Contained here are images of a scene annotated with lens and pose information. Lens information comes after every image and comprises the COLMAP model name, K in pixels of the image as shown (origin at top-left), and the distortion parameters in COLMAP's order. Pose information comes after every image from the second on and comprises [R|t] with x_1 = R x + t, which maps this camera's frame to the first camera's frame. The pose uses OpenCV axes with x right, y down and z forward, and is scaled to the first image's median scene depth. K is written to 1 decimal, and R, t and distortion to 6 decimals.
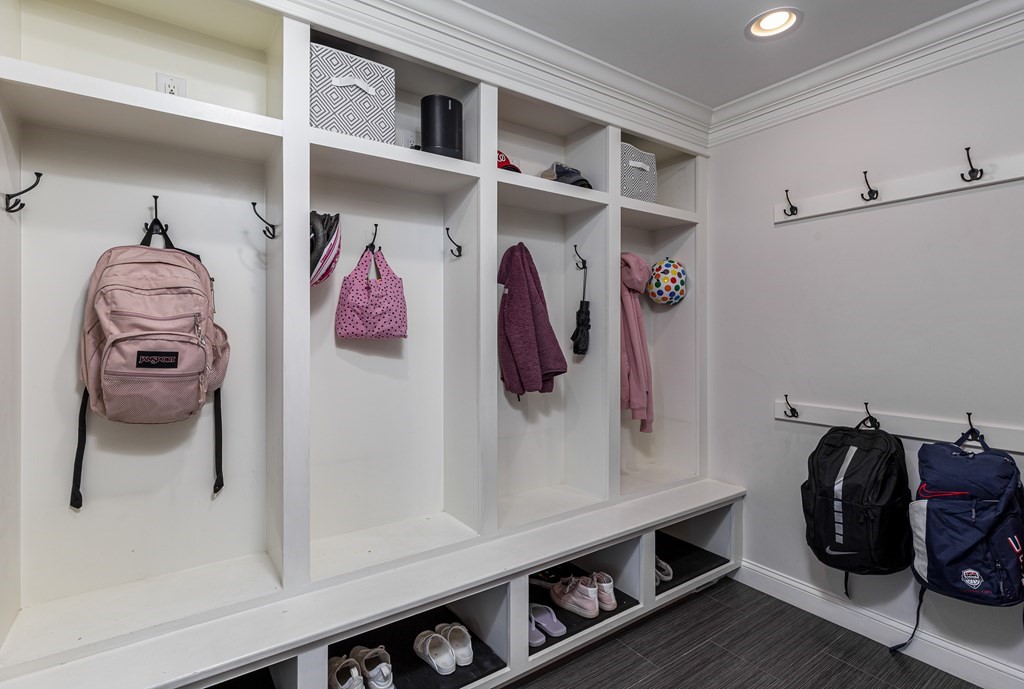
lens RADIAL K [[497.1, 0, 513.4], [0, 497.1, 330.8], [0, 0, 1]] dist [-0.000291, 0.000463]
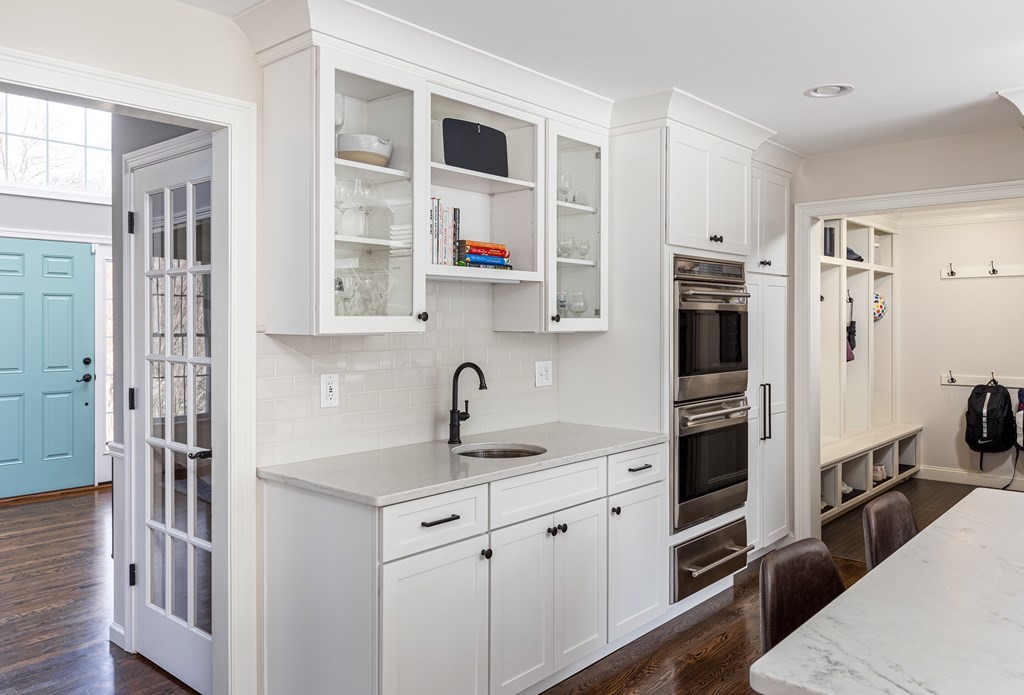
lens RADIAL K [[778.9, 0, 511.0], [0, 778.9, 322.5], [0, 0, 1]] dist [0.004121, -0.000890]
pose [[0.974542, 0.000702, 0.224206, -1.957002], [-0.001553, 0.999992, 0.003619, -0.072177], [-0.224202, -0.003875, 0.974535, -1.702981]]
